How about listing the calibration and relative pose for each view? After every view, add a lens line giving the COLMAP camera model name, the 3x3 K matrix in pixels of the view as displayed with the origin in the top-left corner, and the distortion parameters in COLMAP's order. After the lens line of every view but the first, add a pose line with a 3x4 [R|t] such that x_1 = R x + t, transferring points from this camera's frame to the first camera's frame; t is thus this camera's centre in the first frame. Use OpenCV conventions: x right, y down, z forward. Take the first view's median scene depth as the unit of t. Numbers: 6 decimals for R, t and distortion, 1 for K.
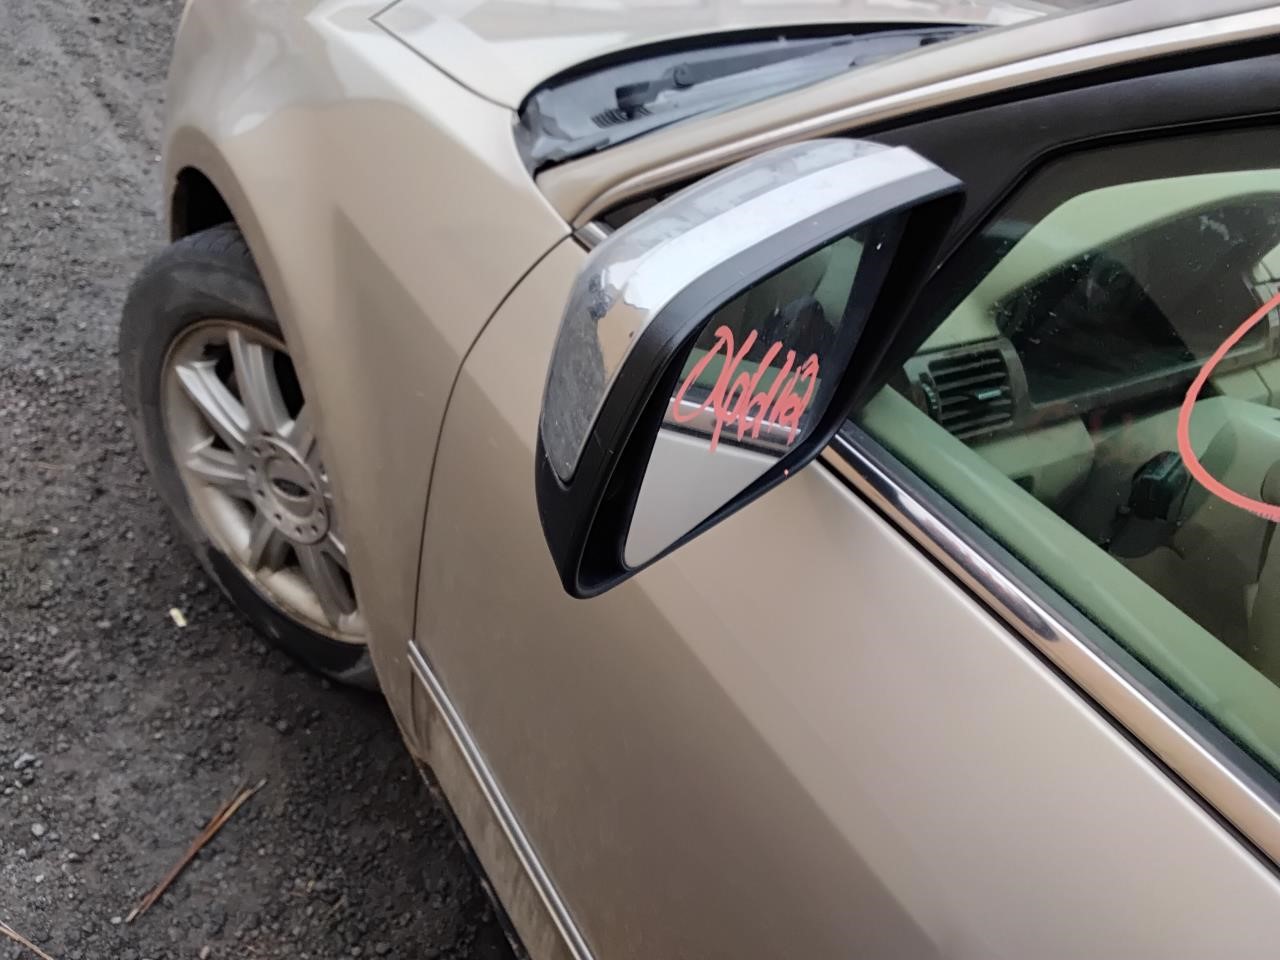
lens RADIAL K [[1007.9, 0, 650.7], [0, 1007.9, 477.4], [0, 0, 1]] dist [0.115826, -0.137695]
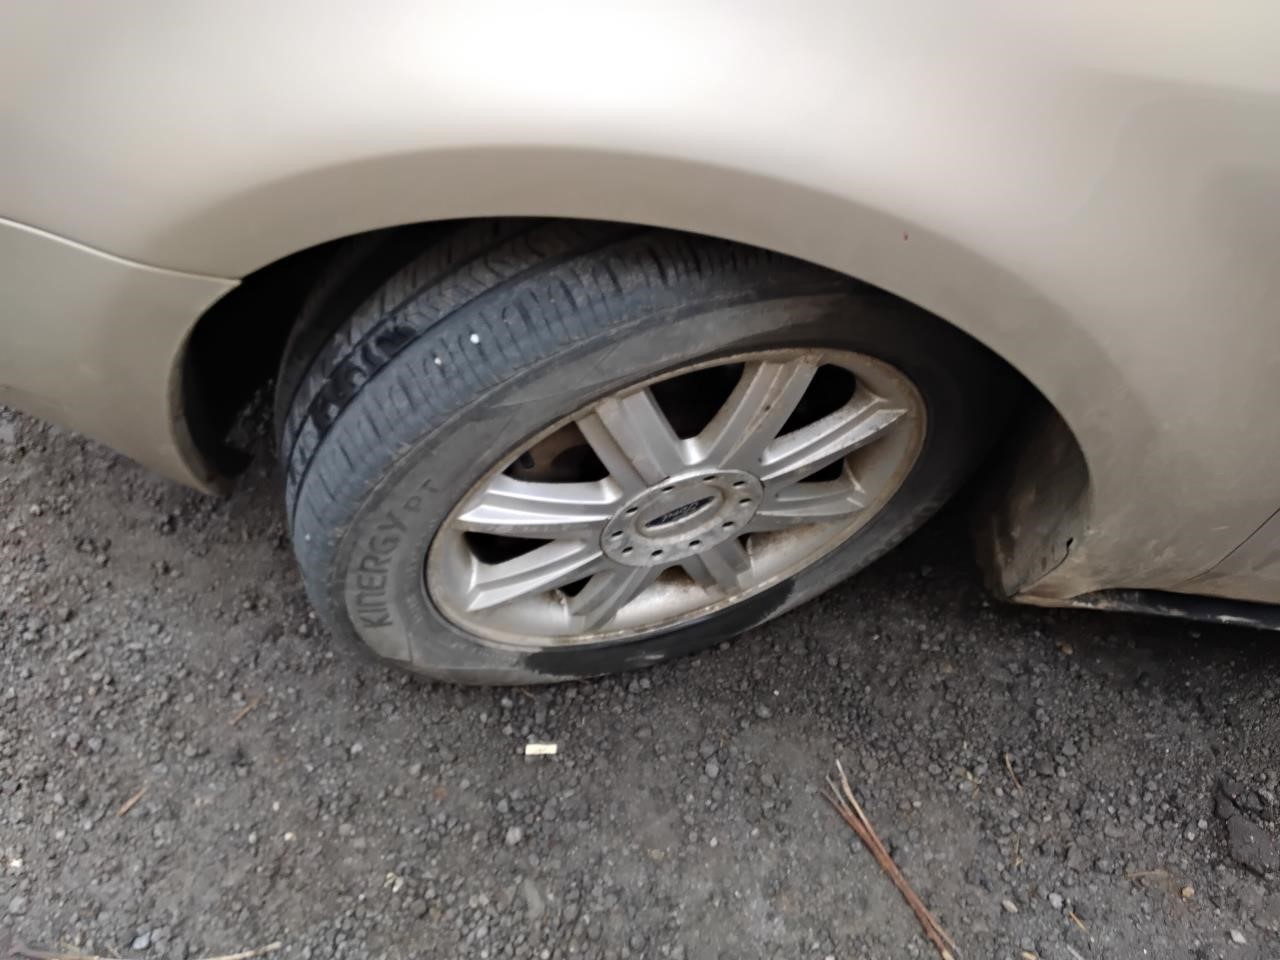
lens RADIAL K [[1007.9, 0, 650.7], [0, 1007.9, 477.4], [0, 0, 1]] dist [0.115826, -0.137695]
pose [[0.621081, -0.718307, 0.313518, -0.531143], [0.516832, 0.676090, 0.525155, -0.348585], [-0.589188, -0.164128, 0.791150, 0.449107]]
